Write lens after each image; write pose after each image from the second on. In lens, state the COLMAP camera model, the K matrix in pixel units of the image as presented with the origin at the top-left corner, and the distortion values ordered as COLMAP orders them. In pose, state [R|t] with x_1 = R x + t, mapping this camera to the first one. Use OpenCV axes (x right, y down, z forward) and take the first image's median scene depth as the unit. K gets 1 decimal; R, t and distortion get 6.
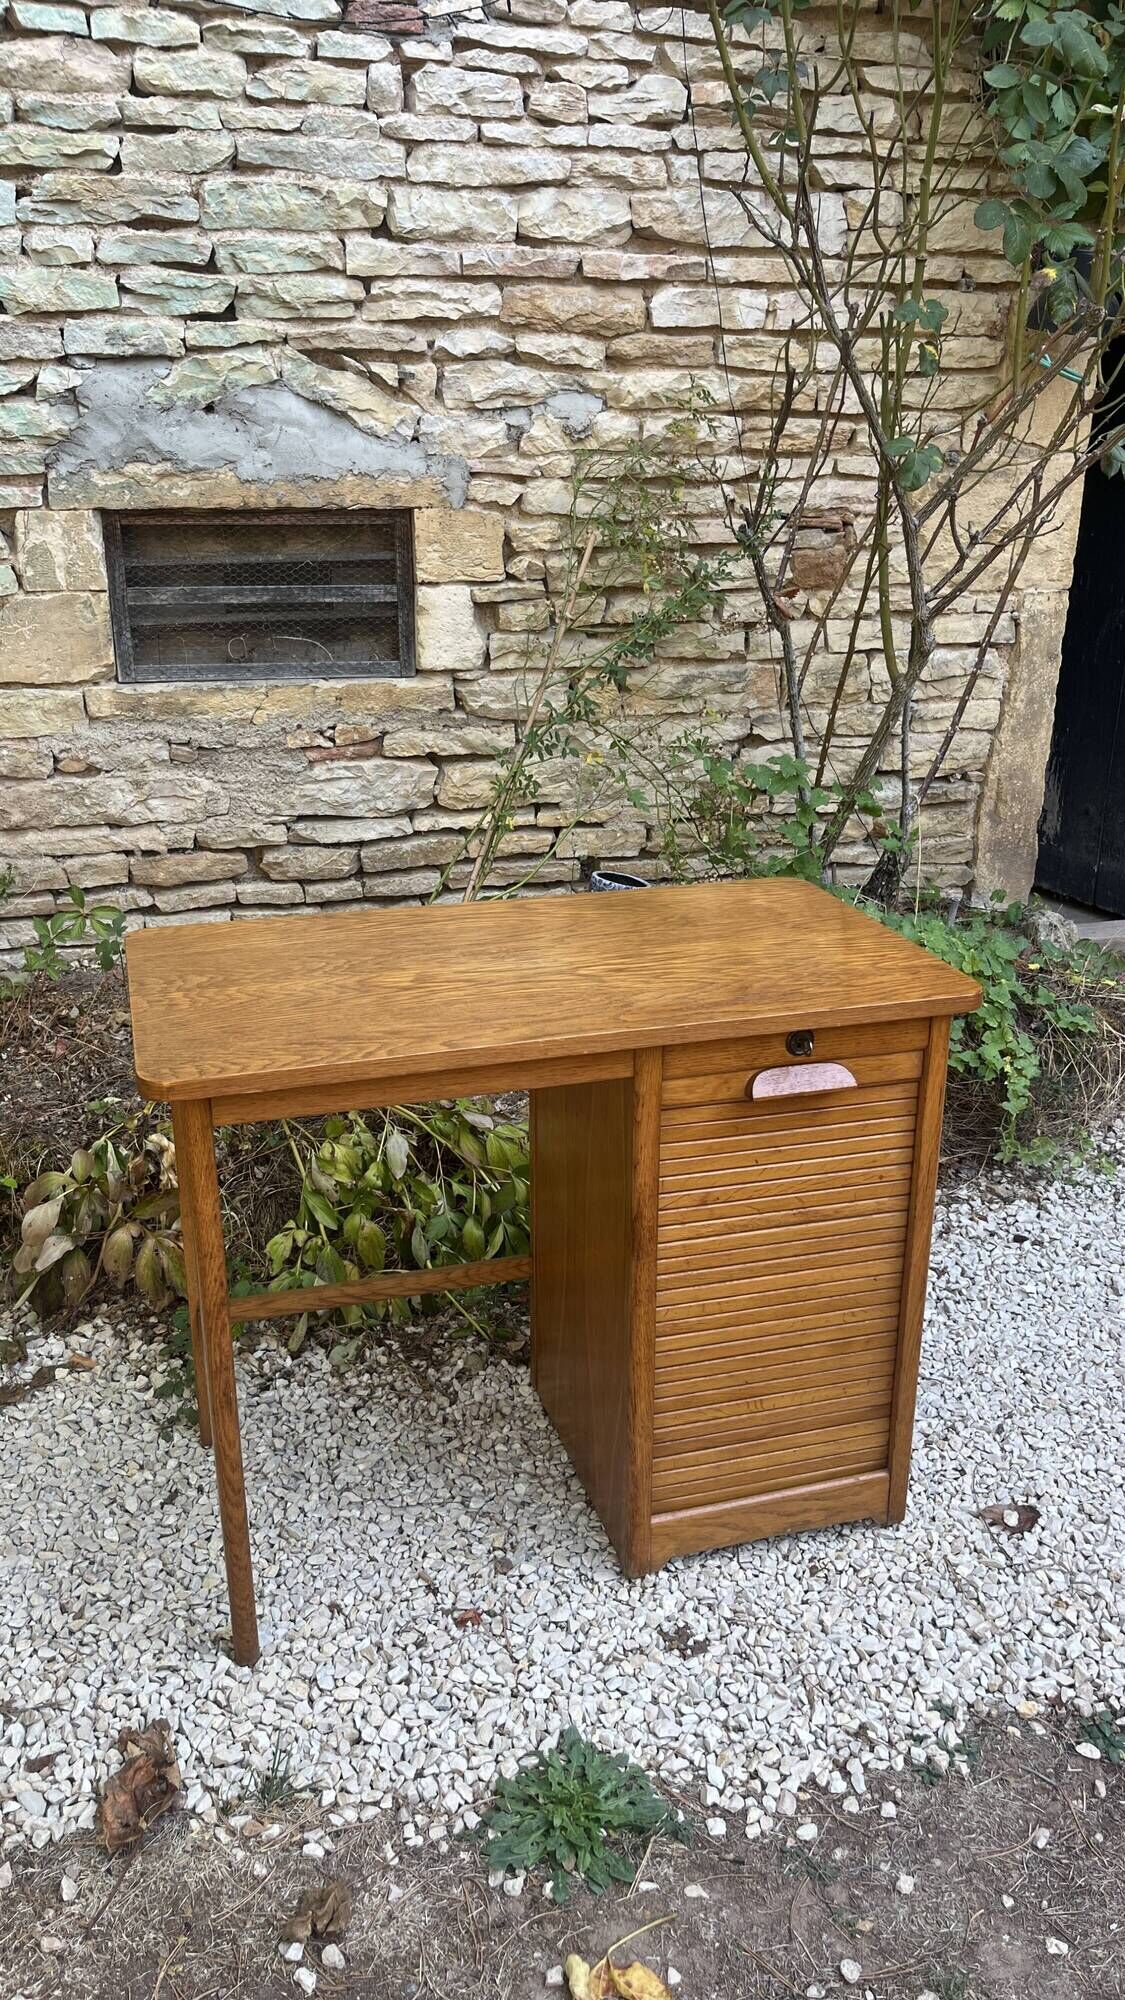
lens RADIAL K [[1513.2, 0, 578.4], [0, 1513.2, 1013.7], [0, 0, 1]] dist [0.047256, -0.058558]
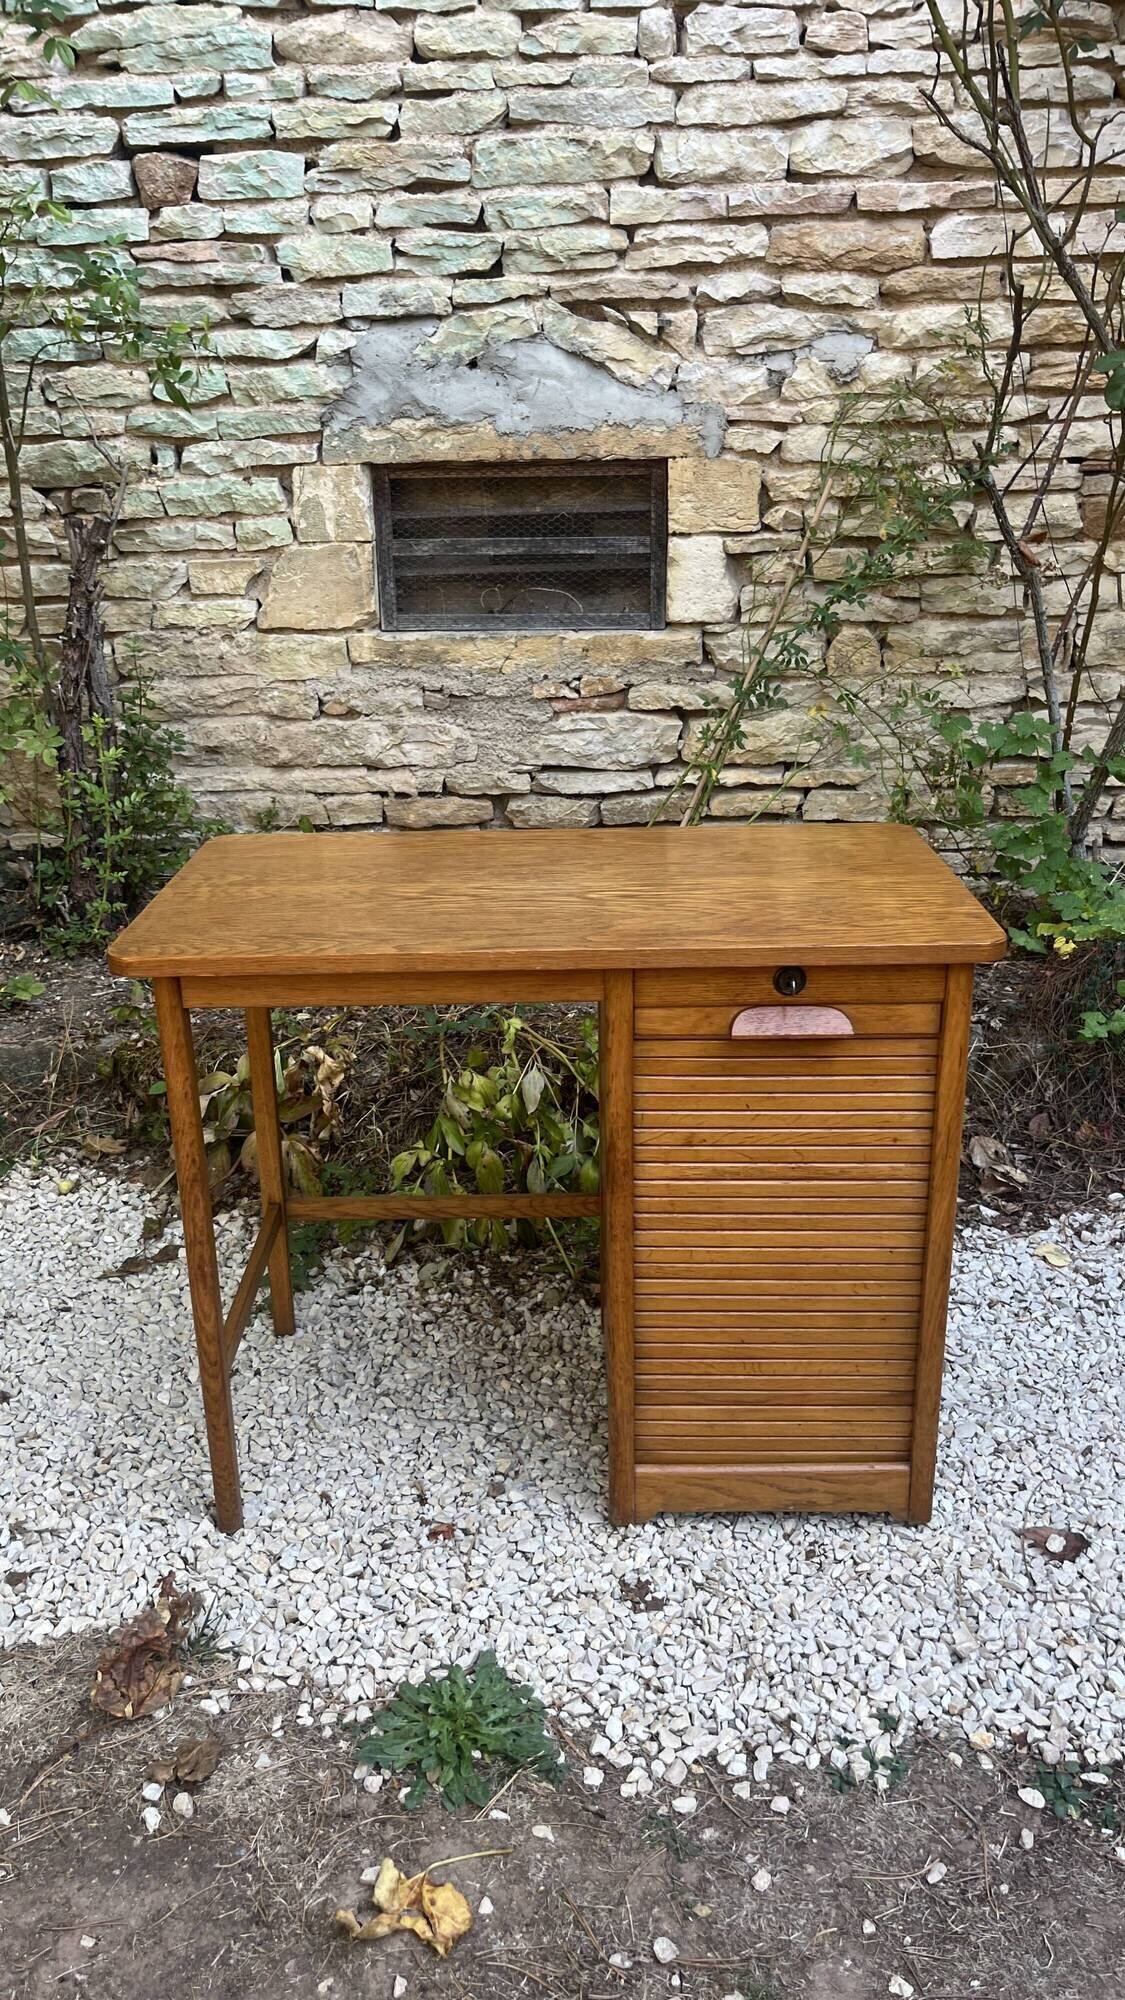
lens RADIAL K [[1513.2, 0, 553.4], [0, 1513.2, 1007.3], [0, 0, 1]] dist [0.047256, -0.058558]
pose [[0.952200, 0.084803, -0.293468, 0.157954], [-0.084070, 0.996345, 0.015135, 0.018498], [0.293679, 0.010260, 0.955849, 0.034394]]
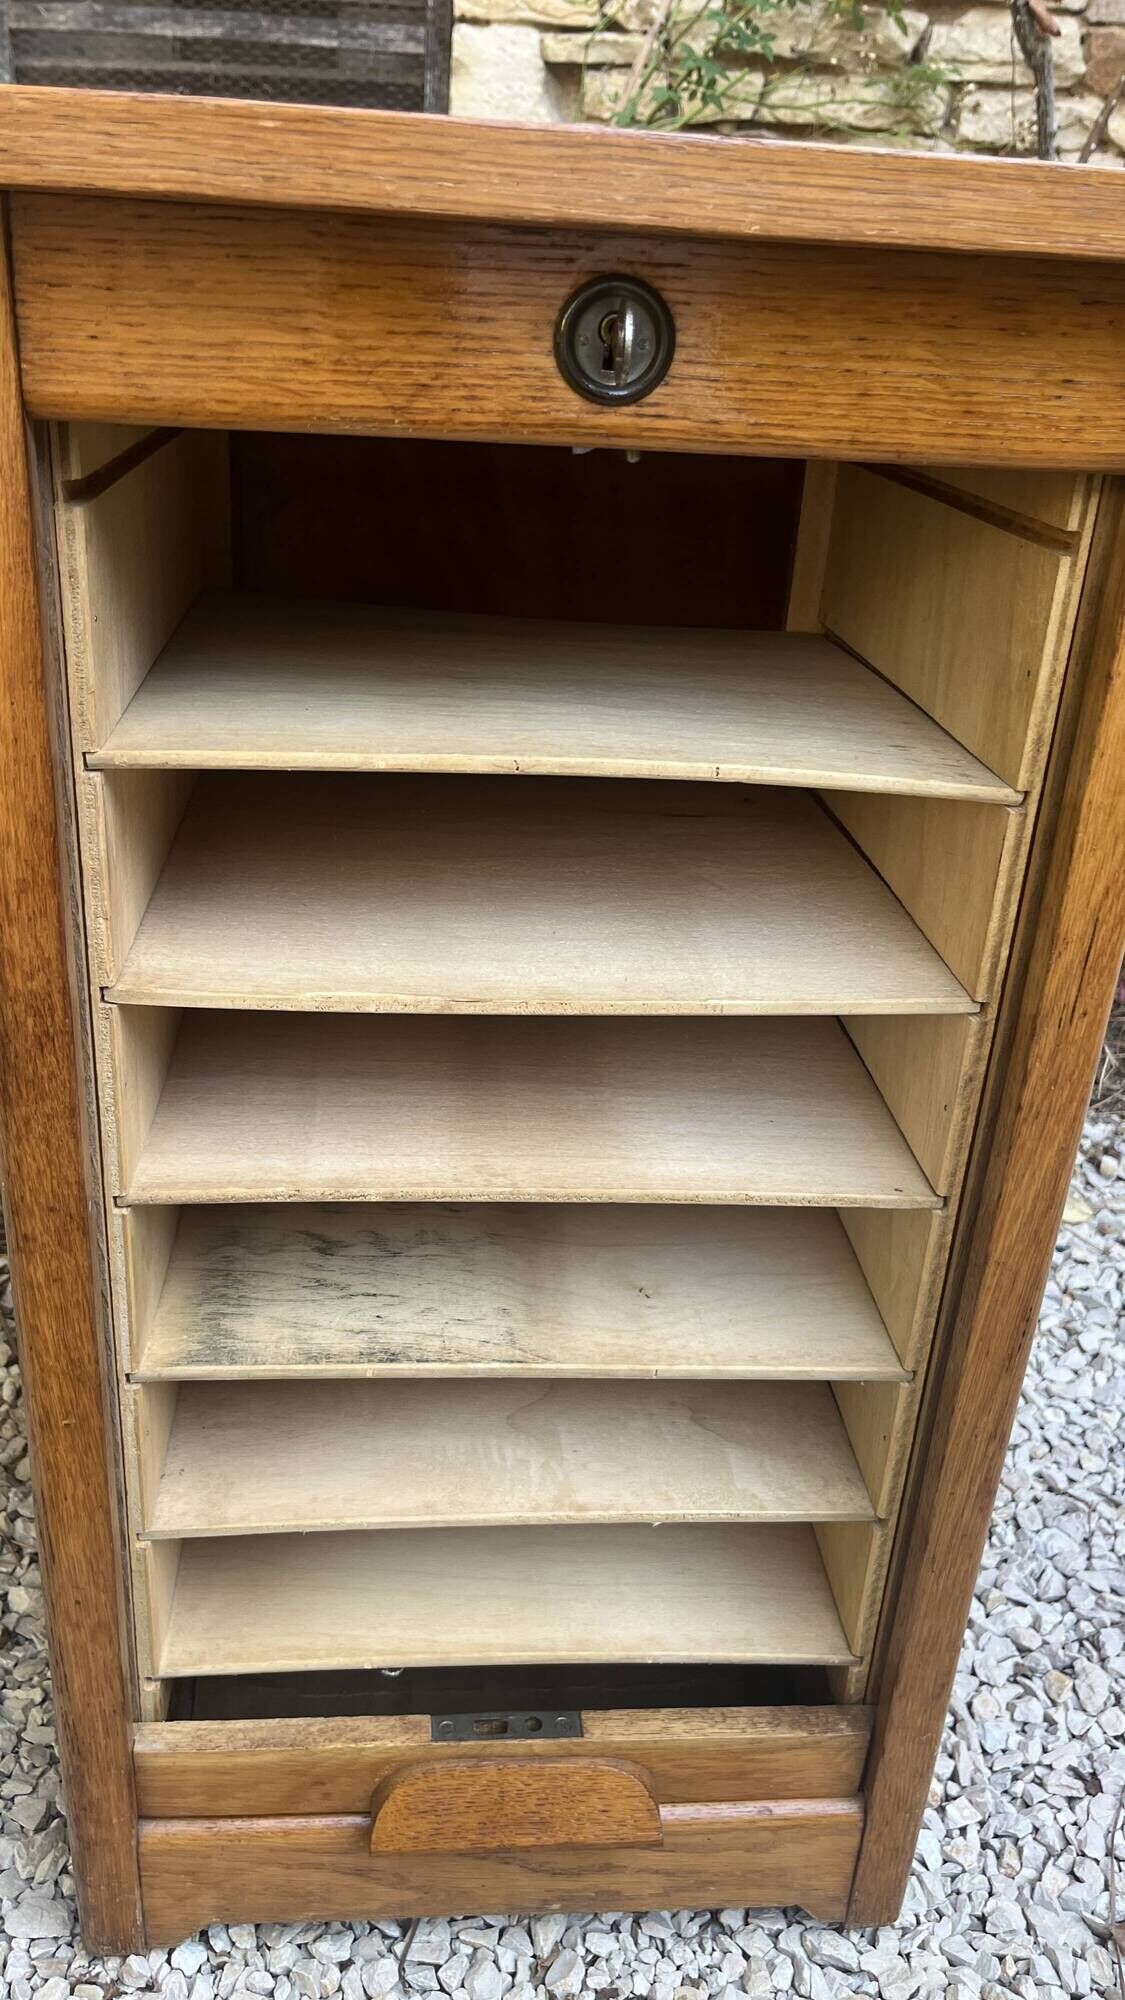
lens RADIAL K [[1513.2, 0, 545.6], [0, 1513.2, 994.9], [0, 0, 1]] dist [0.047256, -0.058558]
pose [[0.974179, 0.138102, -0.178616, 0.109144], [-0.124110, 0.988419, 0.087322, 0.058541], [0.188606, -0.062899, 0.980036, 0.416769]]
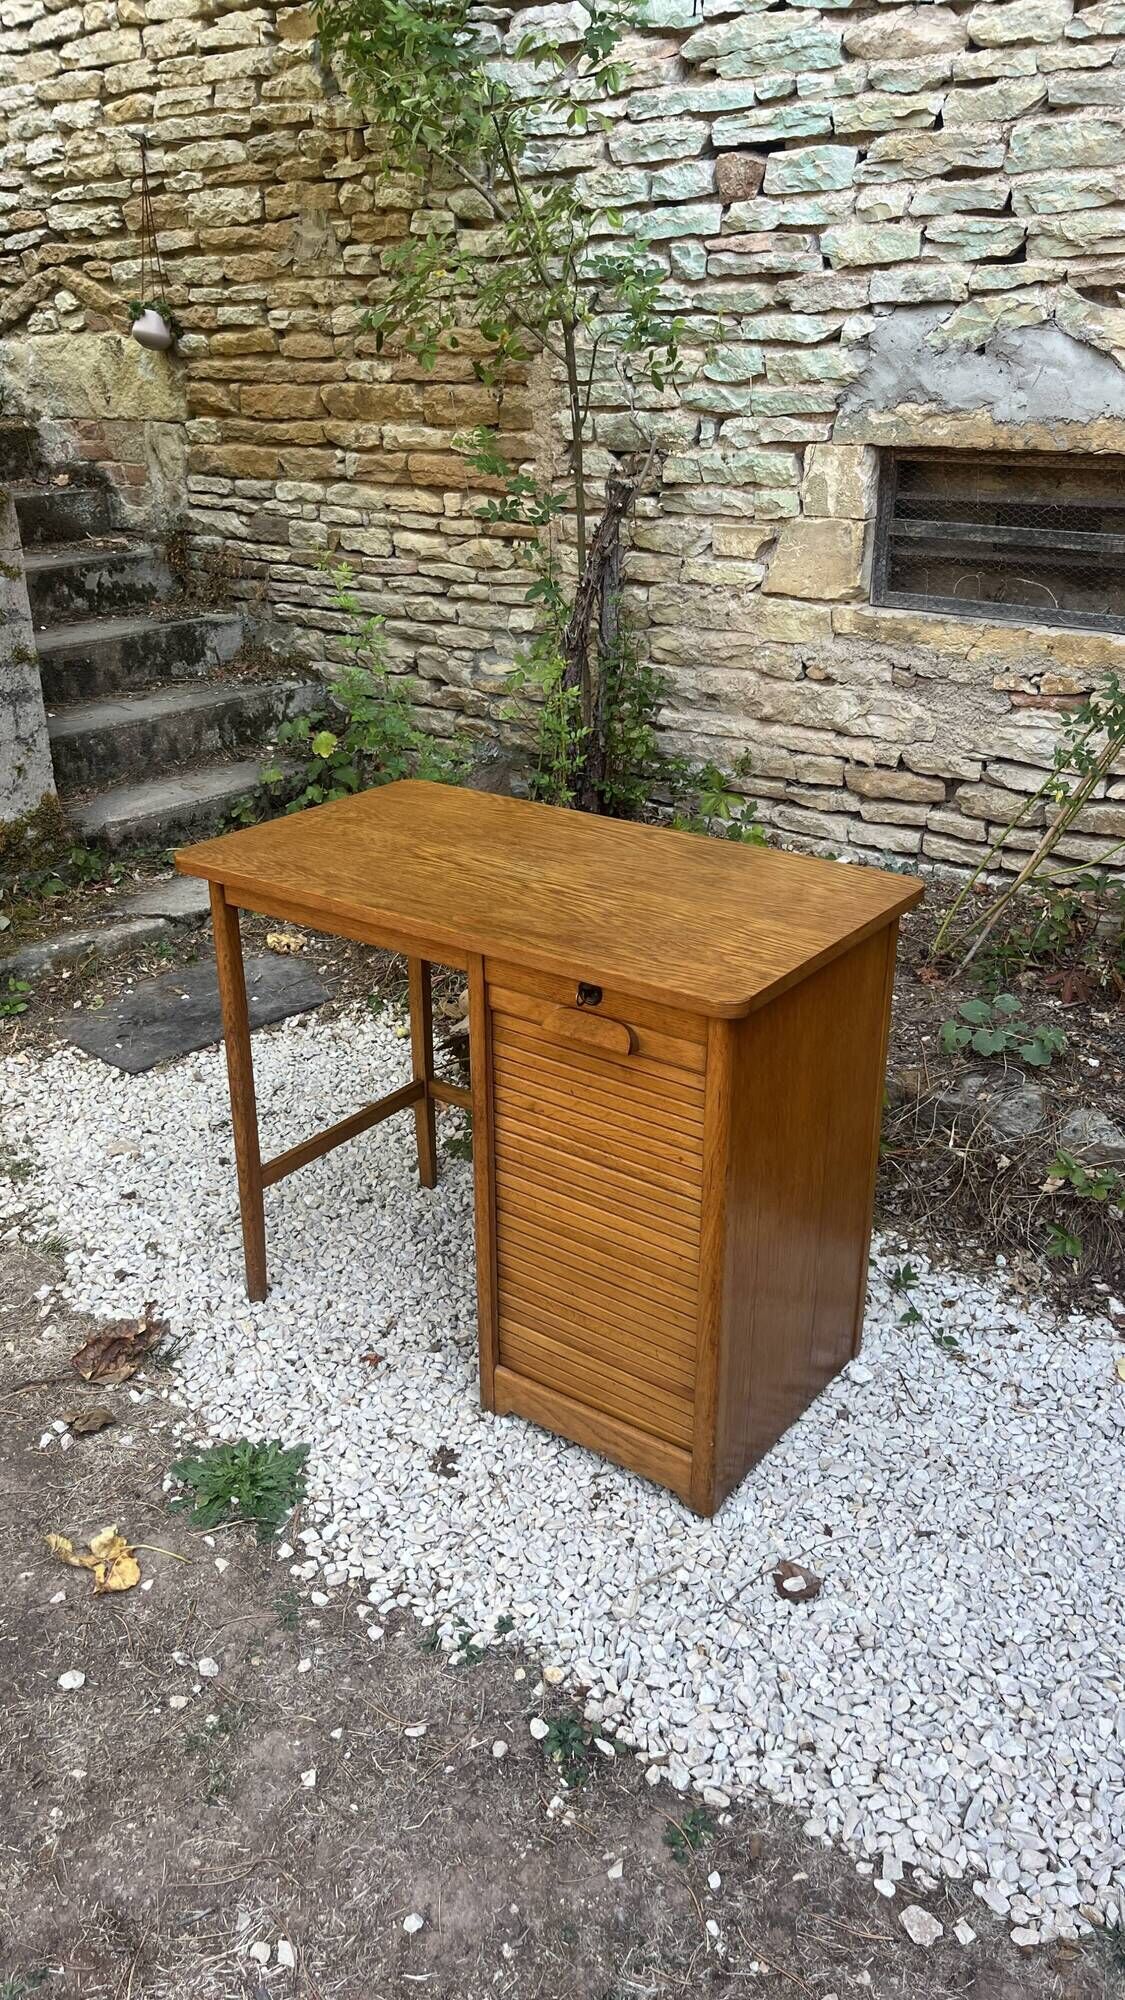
lens RADIAL K [[1513.2, 0, 565.3], [0, 1513.2, 1002.5], [0, 0, 1]] dist [0.047256, -0.058558]
pose [[0.600602, 0.312056, -0.736137, 0.513118], [-0.275561, 0.945072, 0.175800, -0.087497], [0.750562, 0.097264, 0.653603, 0.162717]]
